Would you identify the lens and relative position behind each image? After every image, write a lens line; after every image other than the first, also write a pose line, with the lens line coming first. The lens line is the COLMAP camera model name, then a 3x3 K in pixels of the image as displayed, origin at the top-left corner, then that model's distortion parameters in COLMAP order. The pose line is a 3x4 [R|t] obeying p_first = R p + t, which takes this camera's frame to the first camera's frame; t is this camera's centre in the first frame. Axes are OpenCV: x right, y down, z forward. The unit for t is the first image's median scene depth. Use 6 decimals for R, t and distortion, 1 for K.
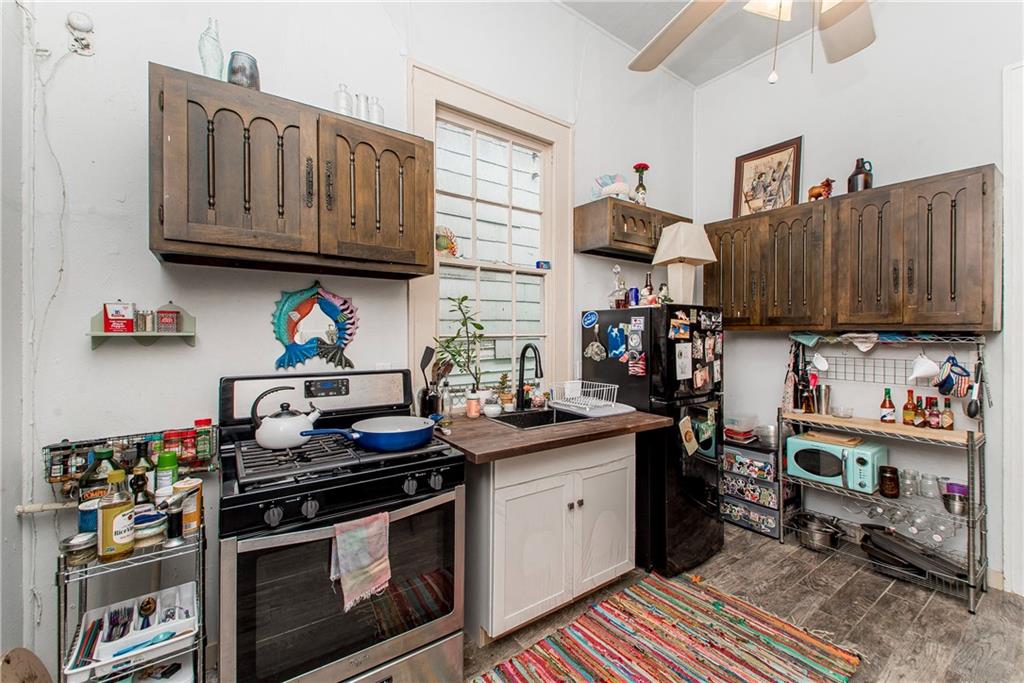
lens RADIAL K [[418.8, 0, 520.4], [0, 418.8, 333.9], [0, 0, 1]] dist [0.000321, -0.000204]
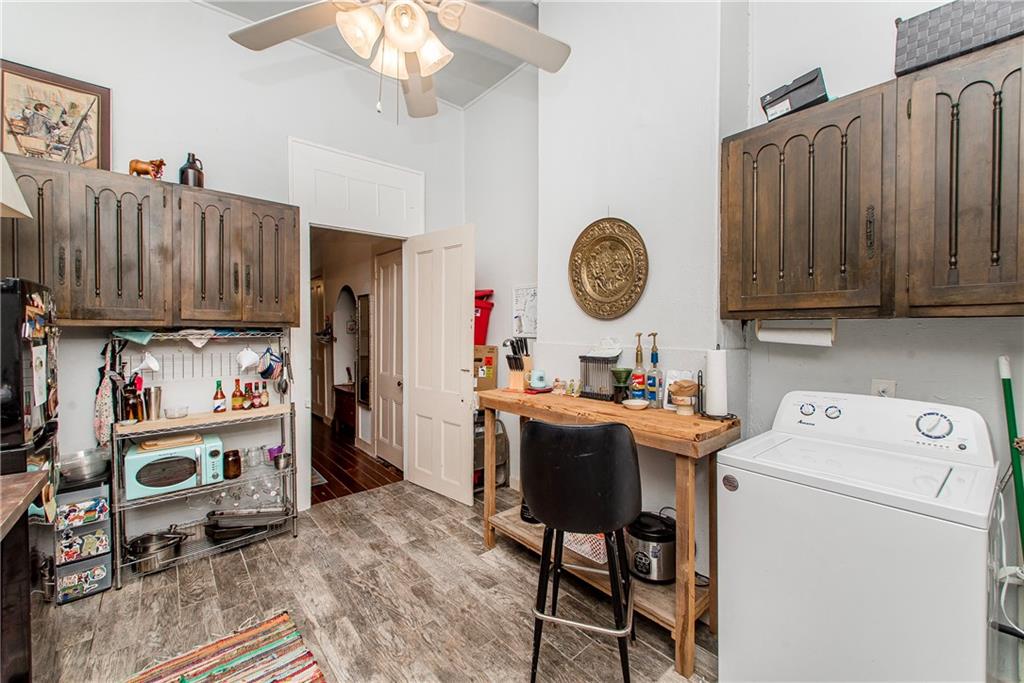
lens RADIAL K [[418.8, 0, 521.9], [0, 418.8, 338.5], [0, 0, 1]] dist [0.000321, -0.000204]
pose [[-0.082549, -0.021905, 0.996346, -0.257294], [0.004012, 0.999743, 0.022312, 0.000497], [-0.996579, 0.005839, -0.082440, 0.312693]]
